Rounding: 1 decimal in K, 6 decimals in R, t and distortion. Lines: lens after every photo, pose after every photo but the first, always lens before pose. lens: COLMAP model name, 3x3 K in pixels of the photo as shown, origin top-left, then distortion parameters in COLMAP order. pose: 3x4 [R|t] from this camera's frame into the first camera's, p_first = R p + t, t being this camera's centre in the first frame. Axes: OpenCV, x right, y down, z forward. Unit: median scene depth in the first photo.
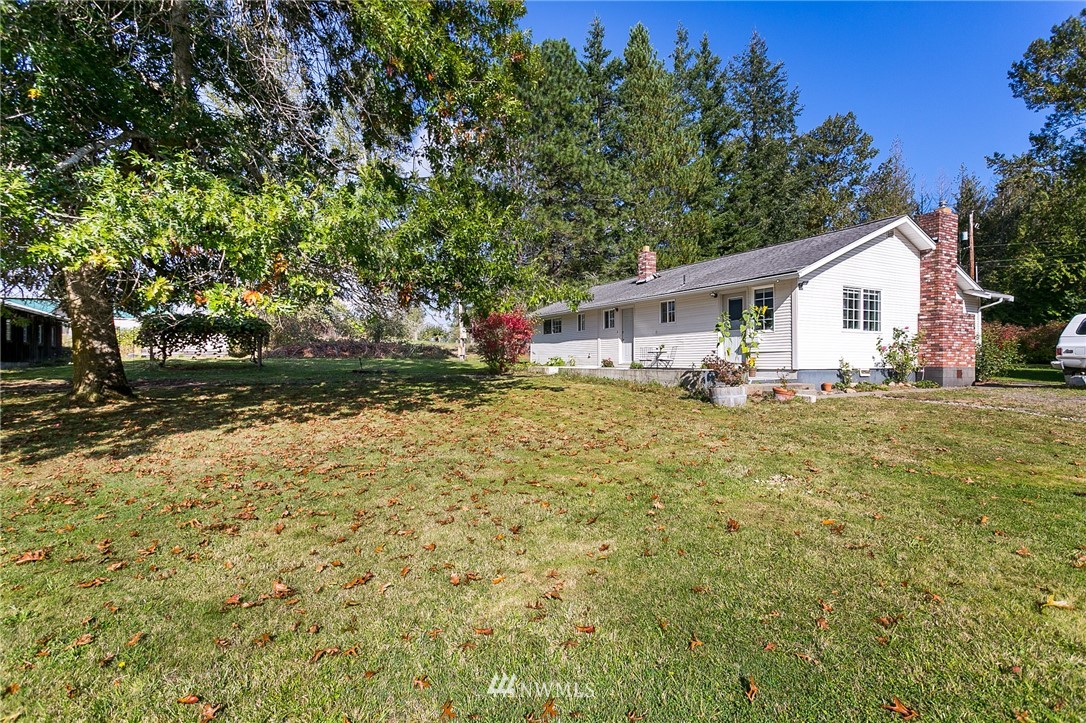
lens RADIAL K [[512.8, 0, 543.1], [0, 512.8, 361.0], [0, 0, 1]] dist [-0.003924, 0.001276]
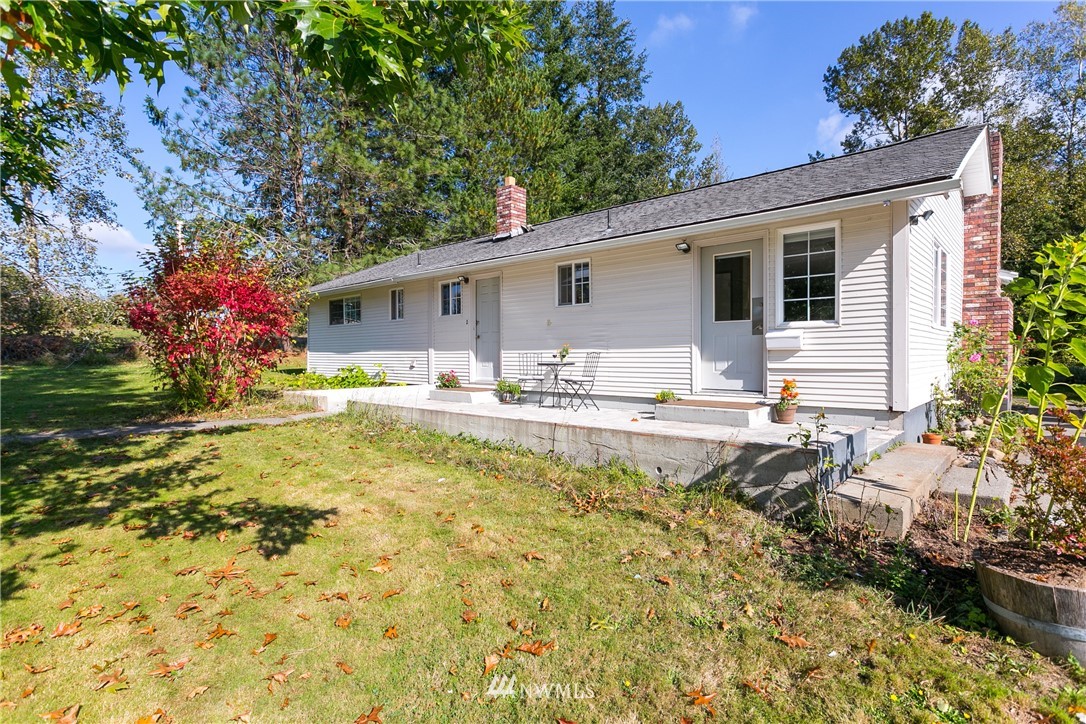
lens RADIAL K [[541.9, 0, 539.2], [0, 541.9, 359.4], [0, 0, 1]] dist [-0.009256, 0.001633]
pose [[0.944049, -0.006689, 0.329739, 0.014916], [0.003913, 0.999951, 0.009081, -0.011498], [-0.329783, -0.007282, 0.944029, 0.226625]]
